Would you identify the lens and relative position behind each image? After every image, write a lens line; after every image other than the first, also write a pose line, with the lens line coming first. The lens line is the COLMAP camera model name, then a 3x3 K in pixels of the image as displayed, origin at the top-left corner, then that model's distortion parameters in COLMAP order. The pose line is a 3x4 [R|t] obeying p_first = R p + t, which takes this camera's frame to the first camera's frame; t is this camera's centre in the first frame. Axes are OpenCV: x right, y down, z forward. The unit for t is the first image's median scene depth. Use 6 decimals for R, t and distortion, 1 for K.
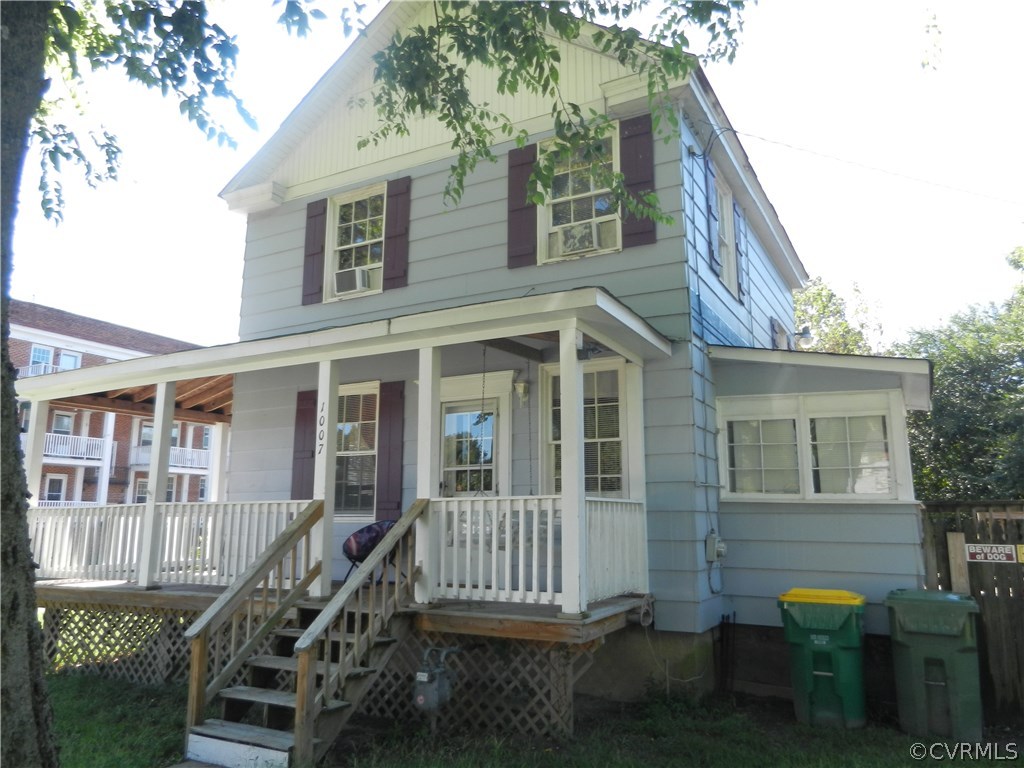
lens RADIAL K [[762.4, 0, 498.6], [0, 762.4, 381.3], [0, 0, 1]] dist [0.005785, 0.005875]
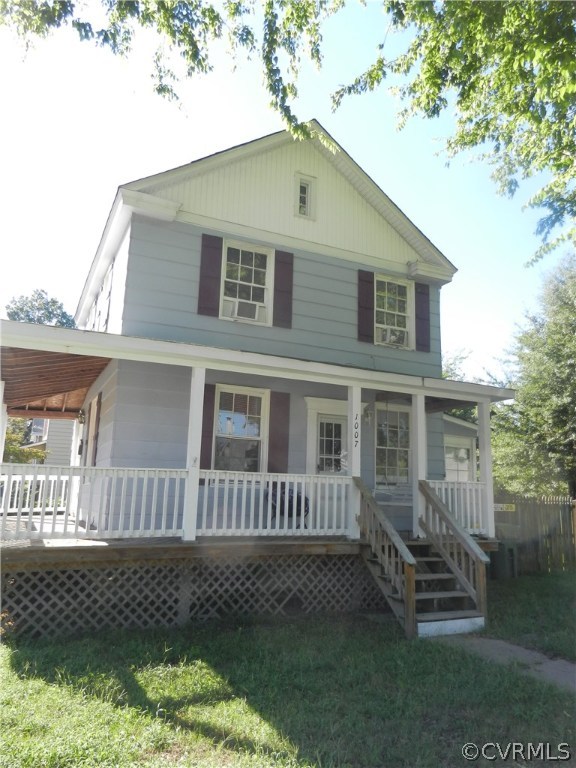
lens RADIAL K [[571.8, 0, 289.4], [0, 571.8, 381.0], [0, 0, 1]] dist [0.005785, 0.005875]
pose [[0.565694, 0.165422, 0.807852, -0.977612], [-0.181095, 0.980678, -0.074001, 0.055769], [-0.804484, -0.104436, 0.584721, 0.335018]]
